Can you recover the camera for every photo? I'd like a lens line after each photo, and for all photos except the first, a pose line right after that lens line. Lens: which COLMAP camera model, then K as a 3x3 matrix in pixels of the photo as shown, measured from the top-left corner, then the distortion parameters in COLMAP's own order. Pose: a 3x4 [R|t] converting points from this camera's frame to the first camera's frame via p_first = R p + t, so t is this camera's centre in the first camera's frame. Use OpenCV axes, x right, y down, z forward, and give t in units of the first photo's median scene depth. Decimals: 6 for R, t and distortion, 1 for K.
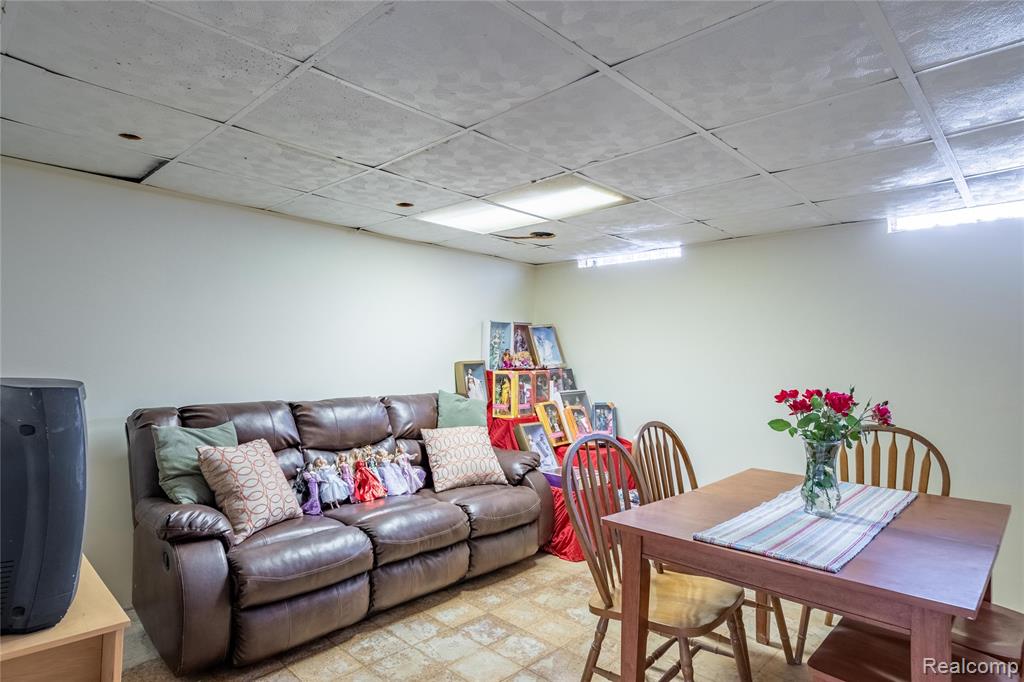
lens RADIAL K [[553.3, 0, 517.8], [0, 553.3, 341.3], [0, 0, 1]] dist [-0.000525, -0.004095]
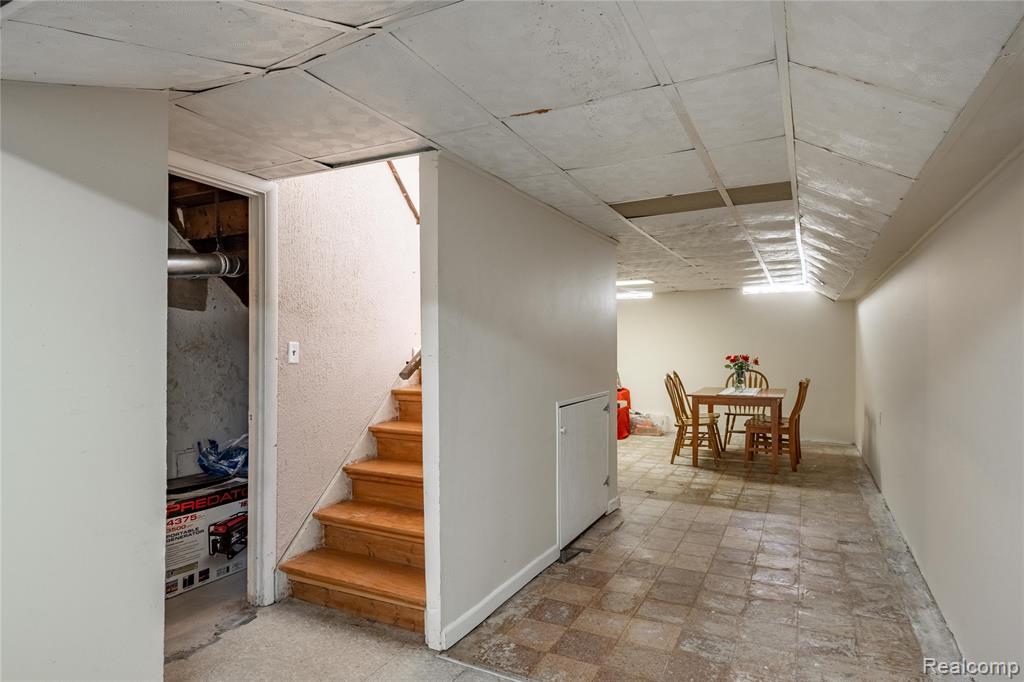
lens RADIAL K [[553.3, 0, 514.6], [0, 553.3, 348.2], [0, 0, 1]] dist [-0.000525, -0.004095]
pose [[0.958095, -0.019390, 0.285792, -1.438598], [0.011455, 0.999502, 0.029412, -0.058202], [-0.286220, -0.024906, 0.957840, -1.529319]]
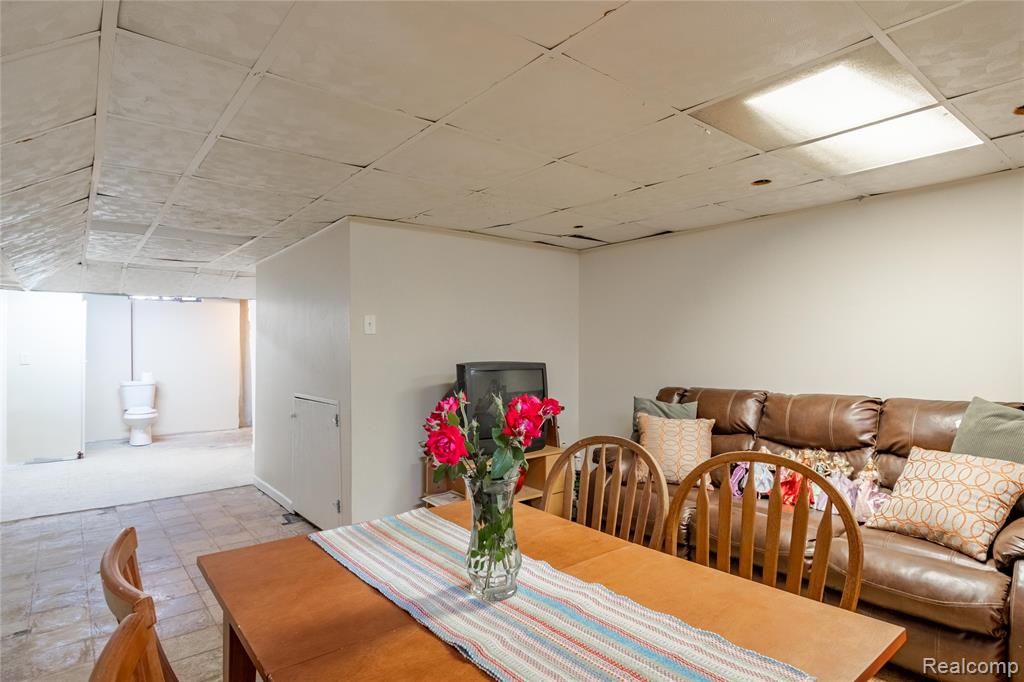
lens RADIAL K [[553.3, 0, 520.1], [0, 553.3, 337.4], [0, 0, 1]] dist [-0.000525, -0.004095]
pose [[-0.111264, -0.032529, -0.993258, 1.041689], [0.037116, 0.998631, -0.036863, 0.039125], [0.993098, -0.040967, -0.109904, 0.978053]]
